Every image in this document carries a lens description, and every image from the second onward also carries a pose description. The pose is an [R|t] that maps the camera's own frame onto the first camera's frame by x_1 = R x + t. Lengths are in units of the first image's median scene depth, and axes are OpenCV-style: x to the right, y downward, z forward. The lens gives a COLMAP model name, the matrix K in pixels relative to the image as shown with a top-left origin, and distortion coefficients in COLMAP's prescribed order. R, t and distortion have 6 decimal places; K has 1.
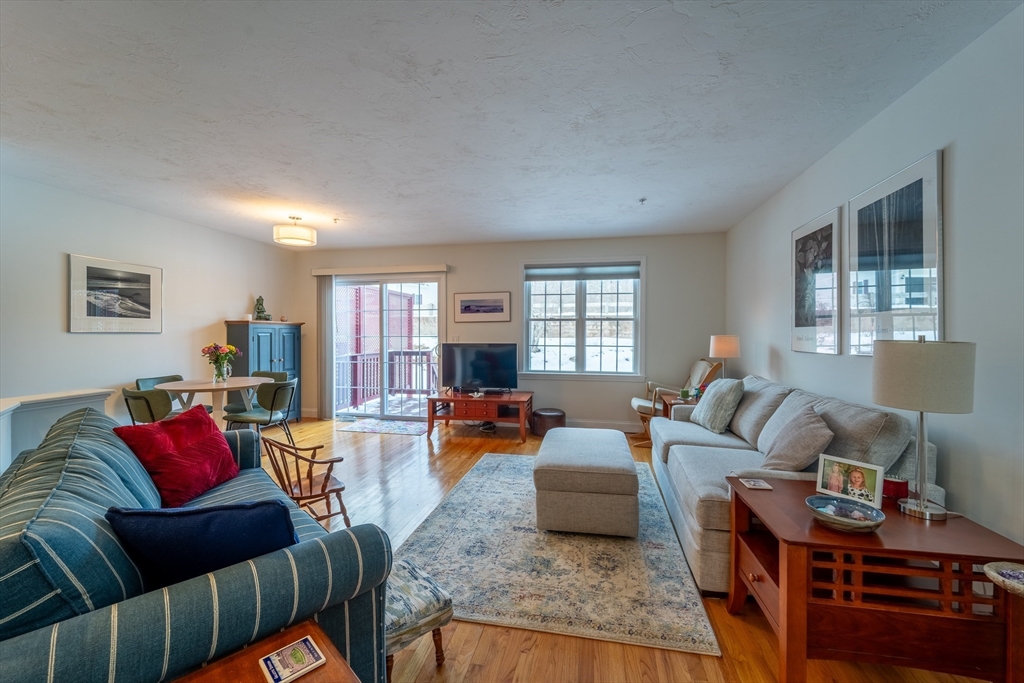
lens RADIAL K [[412.5, 0, 522.3], [0, 412.5, 337.2], [0, 0, 1]] dist [0.004807, -0.002248]
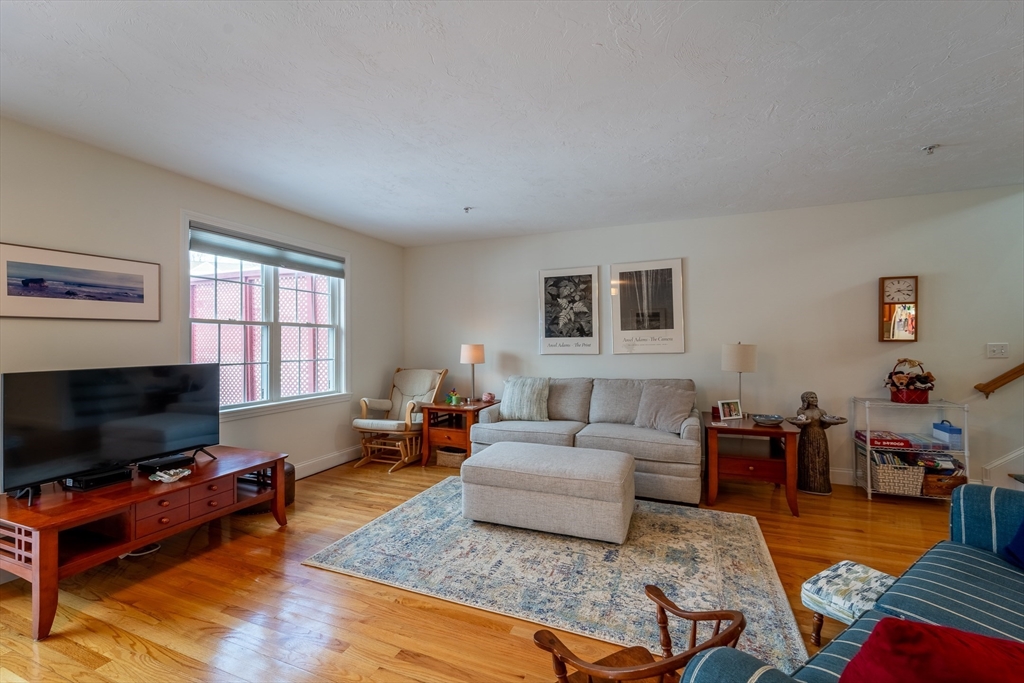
lens RADIAL K [[412.5, 0, 497.1], [0, 412.5, 340.4], [0, 0, 1]] dist [0.004807, -0.002248]
pose [[0.220792, 0.001656, 0.975319, -0.465495], [0.016149, 0.999855, -0.005353, -0.006058], [-0.975187, 0.016933, 0.220734, 0.508175]]
